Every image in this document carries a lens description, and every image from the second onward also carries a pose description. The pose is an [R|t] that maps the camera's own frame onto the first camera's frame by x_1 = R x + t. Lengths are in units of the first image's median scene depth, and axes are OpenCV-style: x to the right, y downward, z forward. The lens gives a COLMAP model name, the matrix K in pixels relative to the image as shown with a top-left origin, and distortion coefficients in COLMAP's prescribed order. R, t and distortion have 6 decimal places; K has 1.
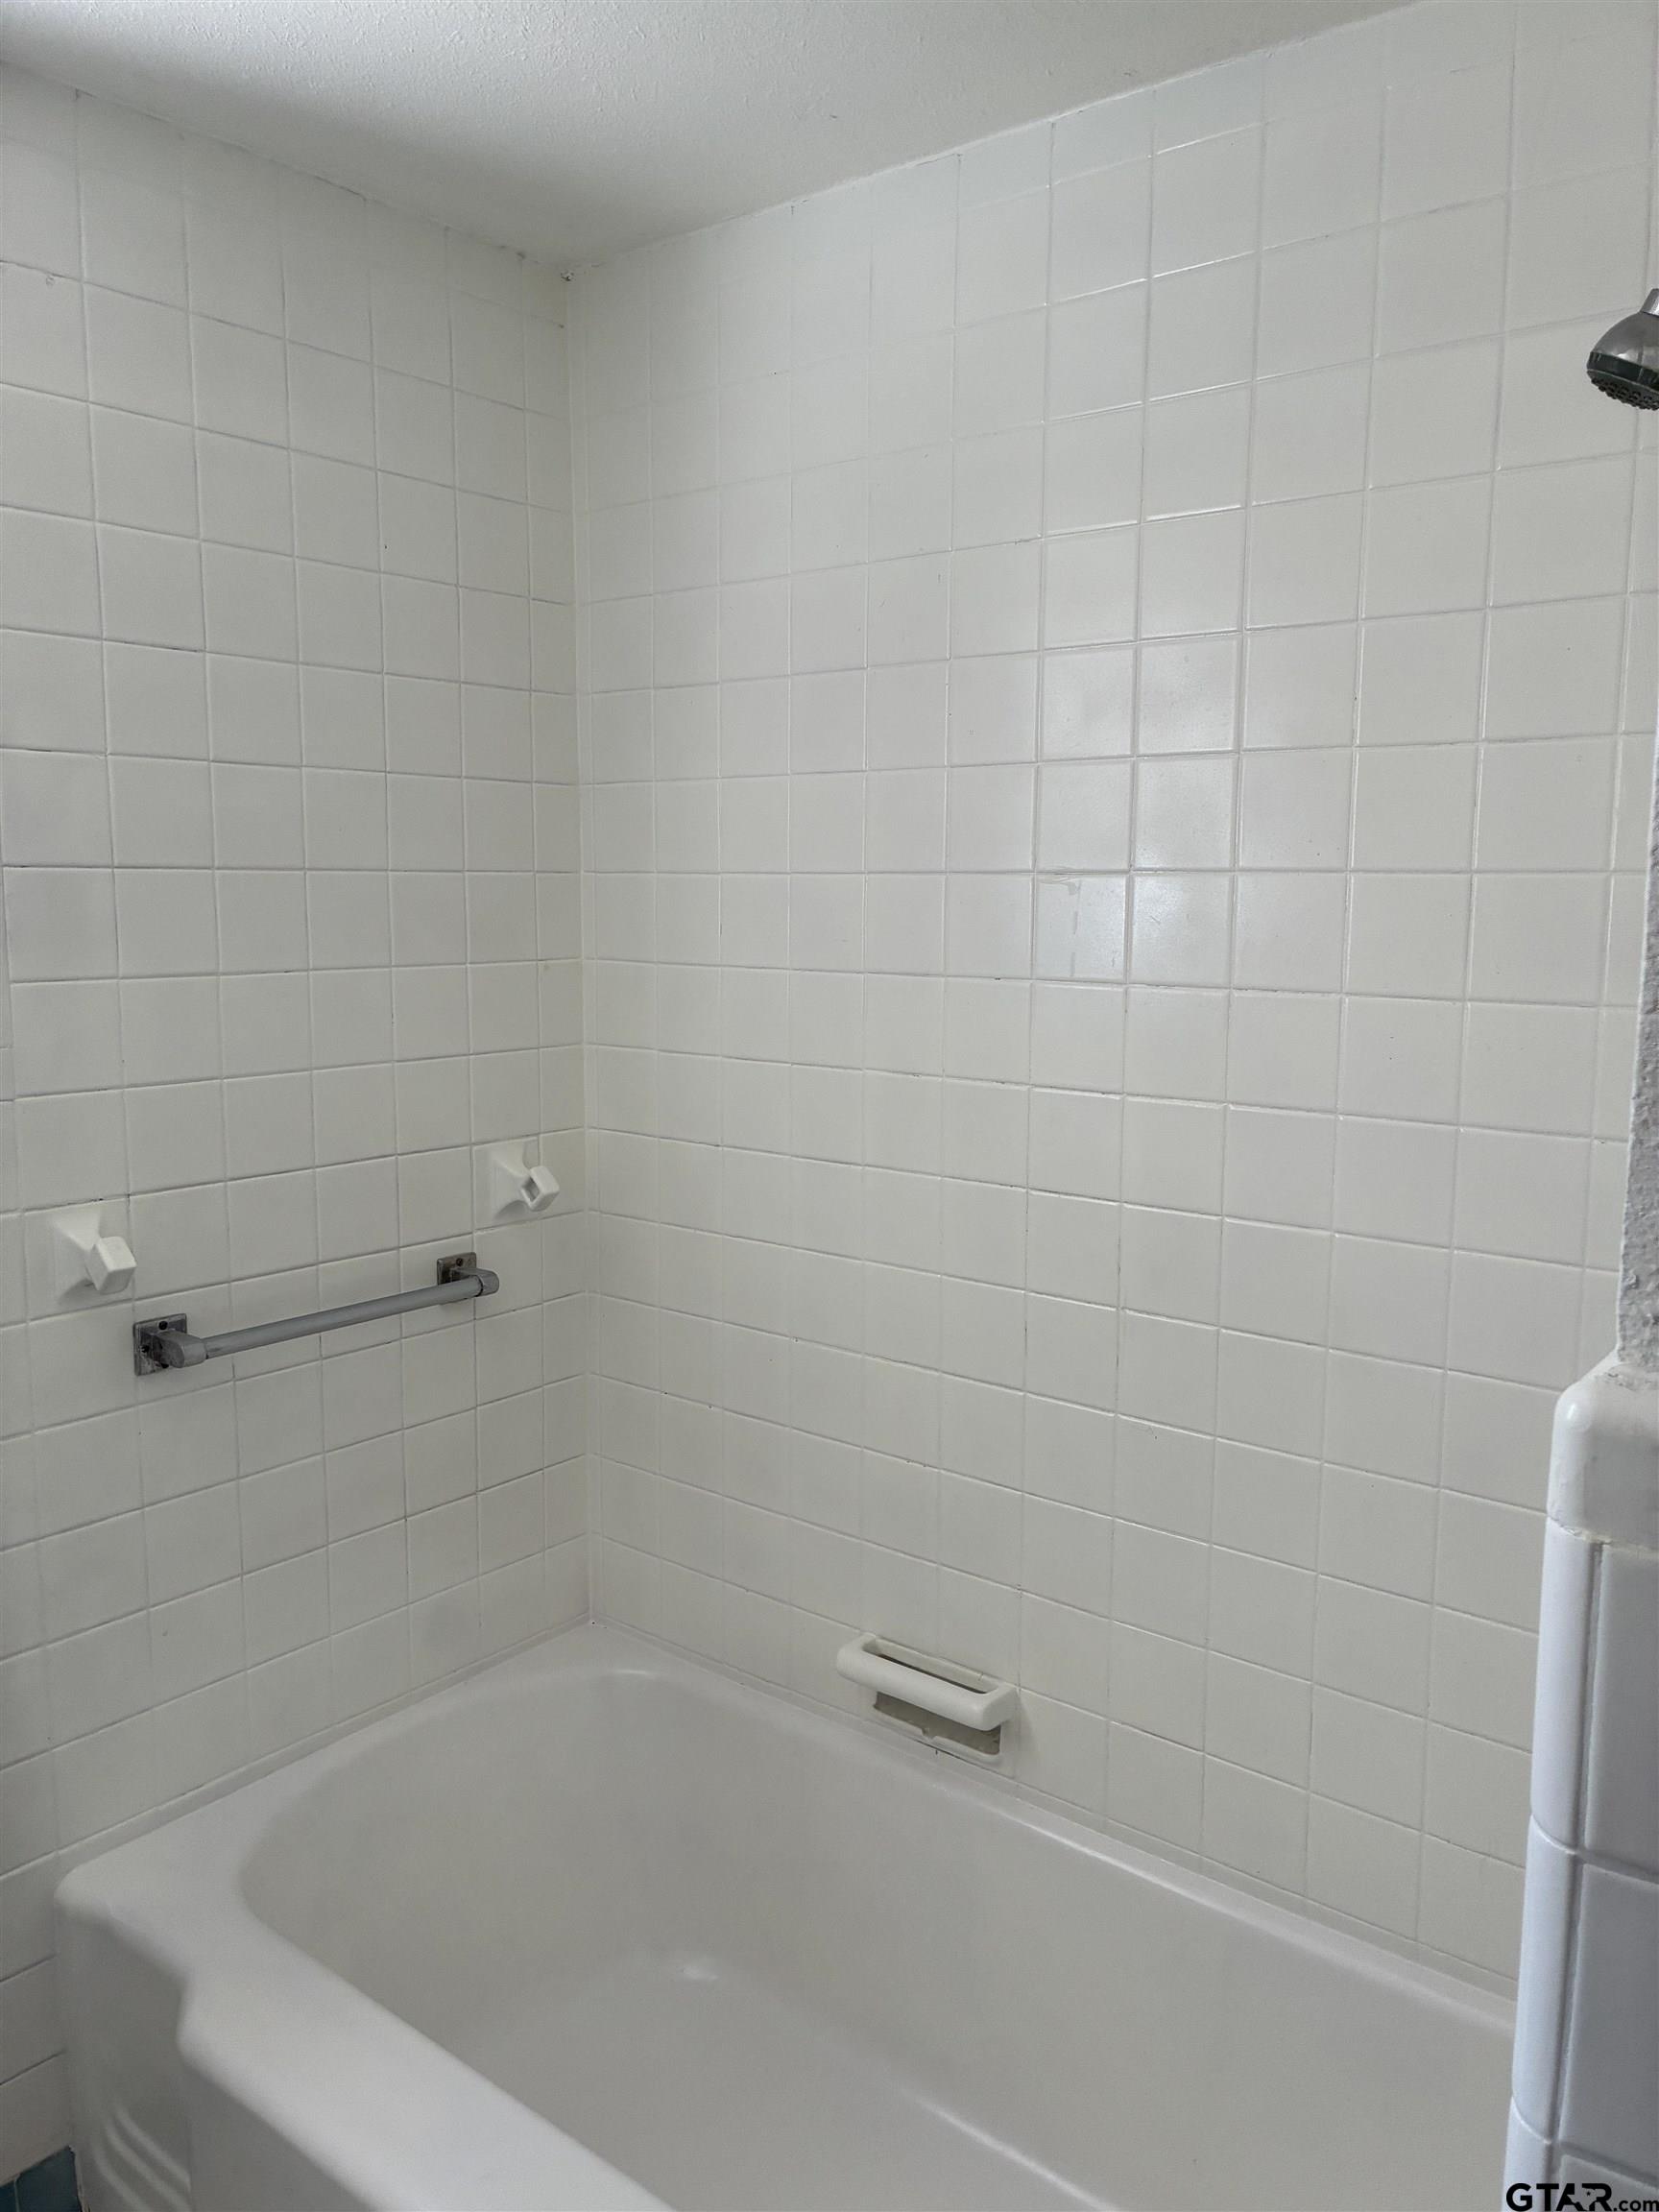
lens RADIAL K [[1673.6, 0, 828.4], [0, 1673.6, 1105.6], [0, 0, 1]] dist [0.041636, -0.058570]
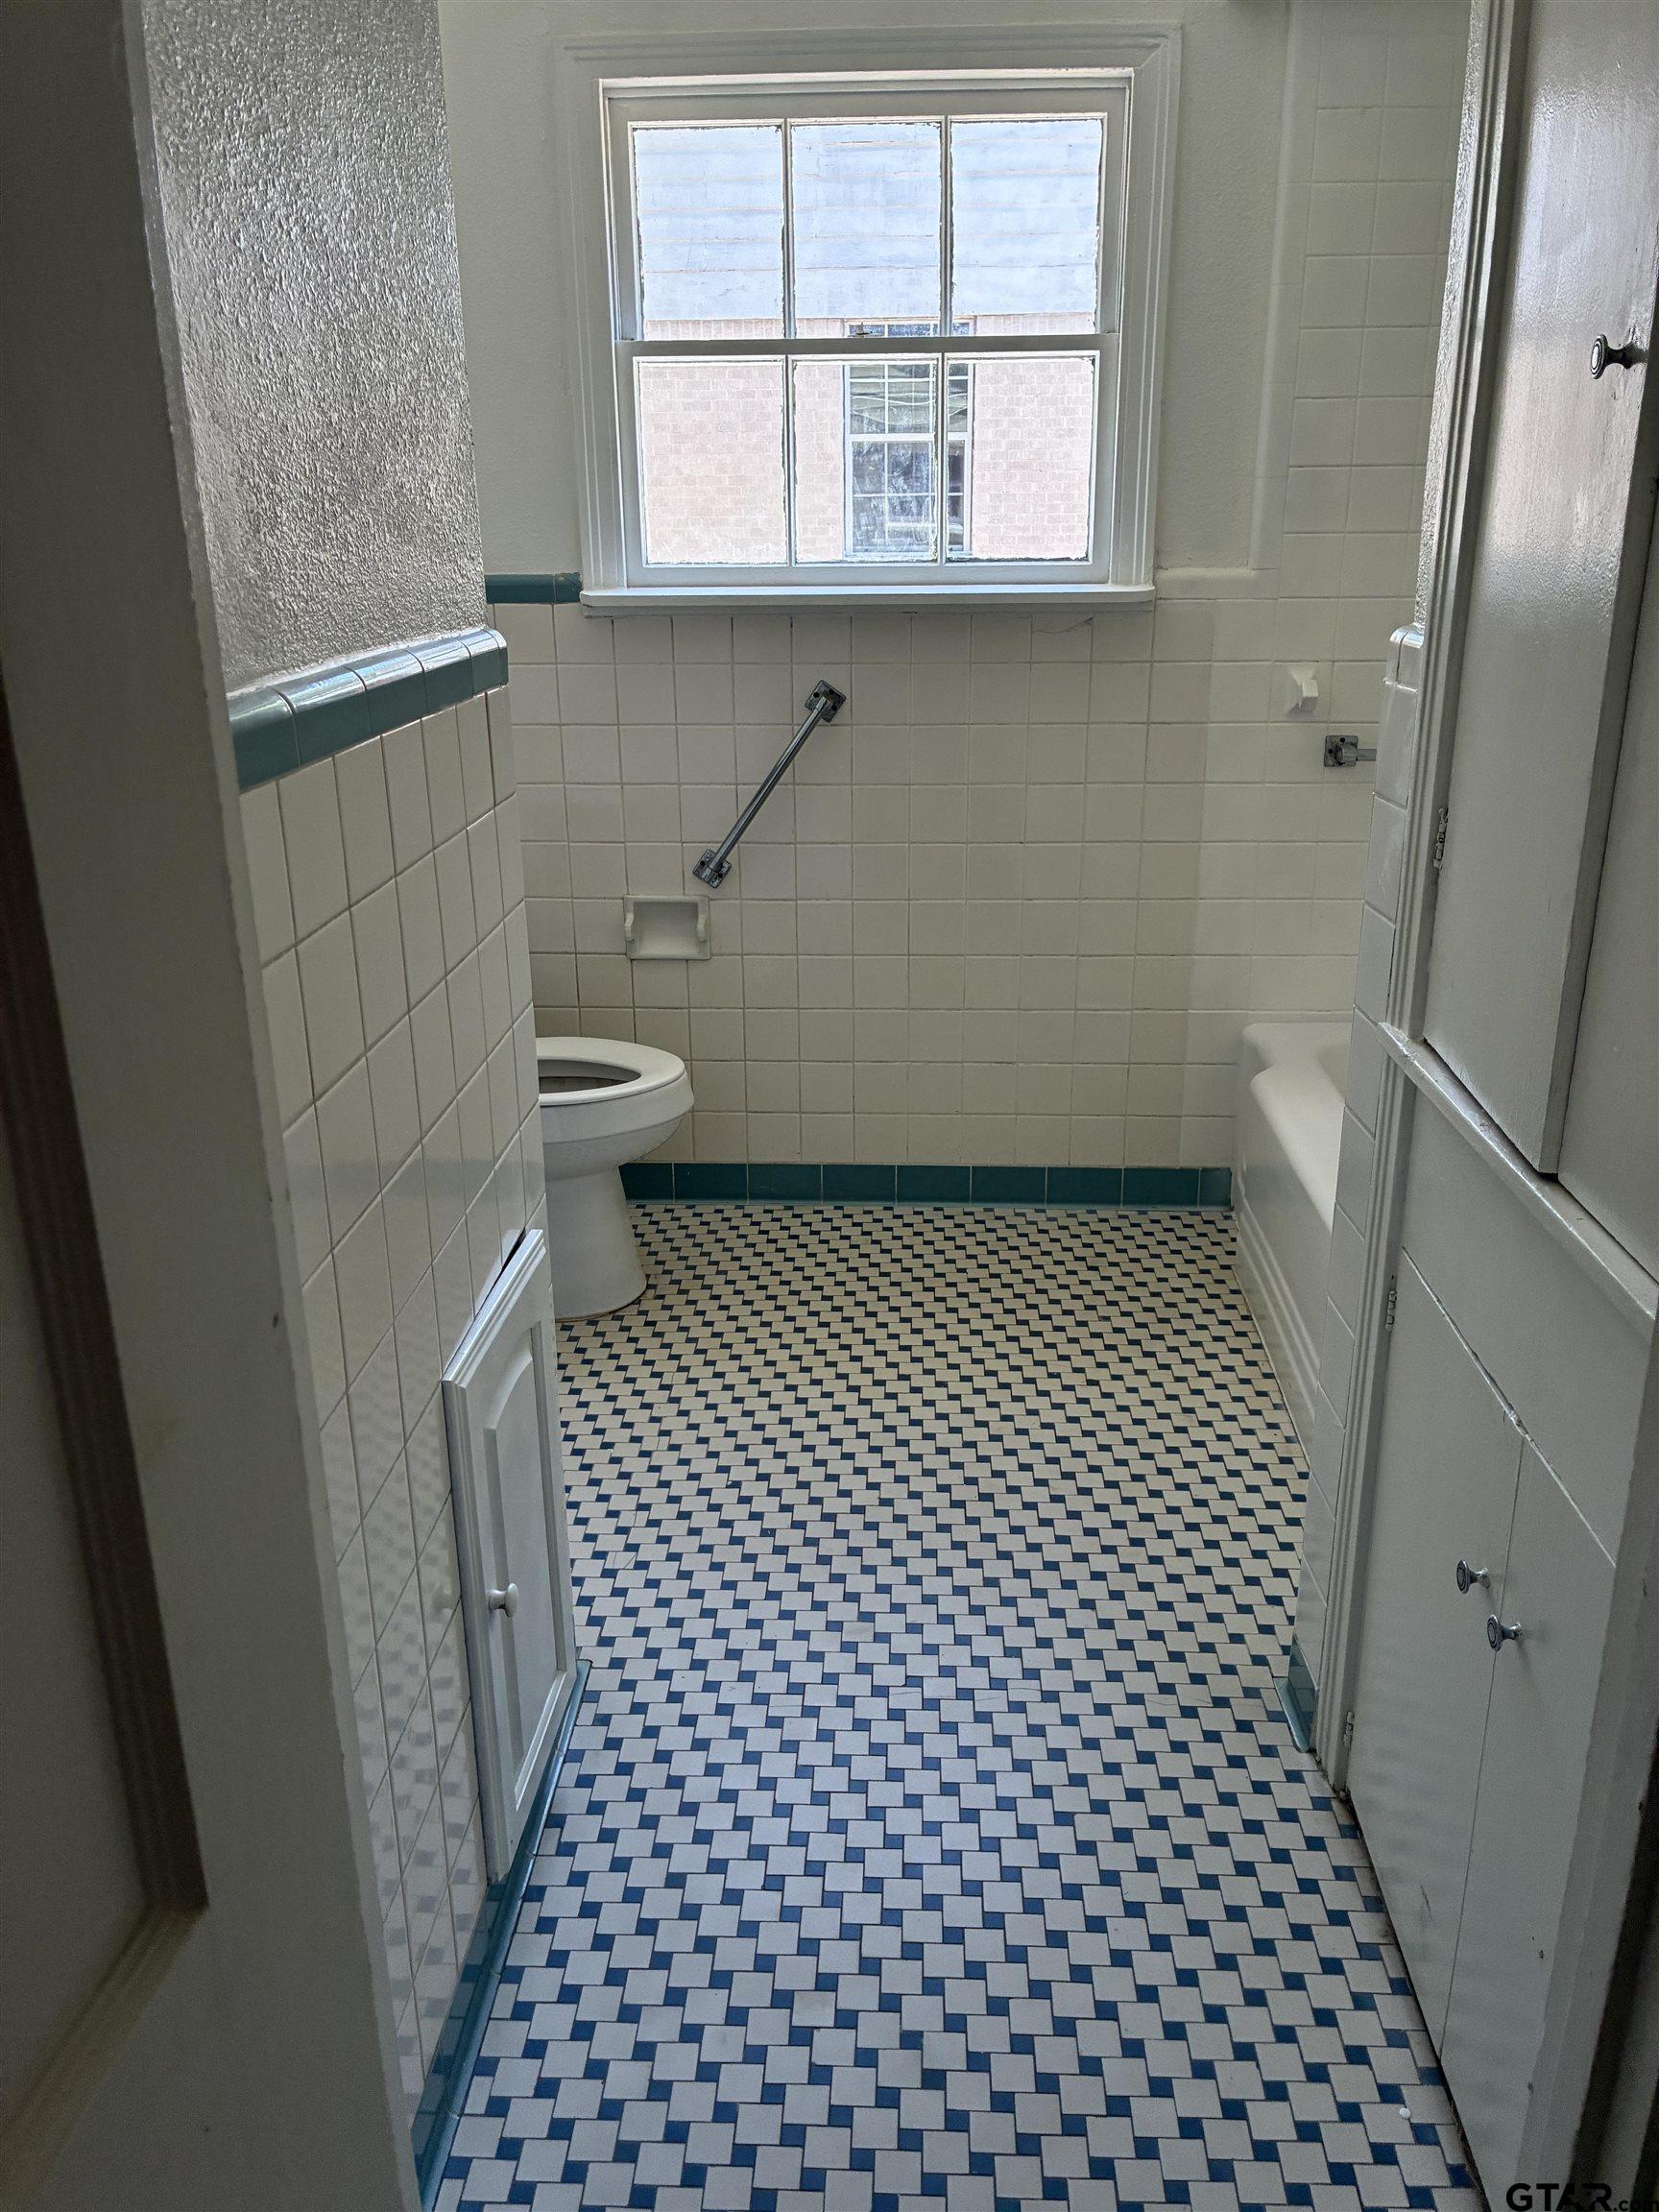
lens RADIAL K [[1673.6, 0, 830.2], [0, 1673.6, 1103.3], [0, 0, 1]] dist [0.041636, -0.058570]
pose [[0.589991, 0.256117, -0.765712, 0.766131], [-0.092559, 0.963558, 0.250976, 0.107494], [0.802087, -0.077200, 0.592196, -0.532286]]
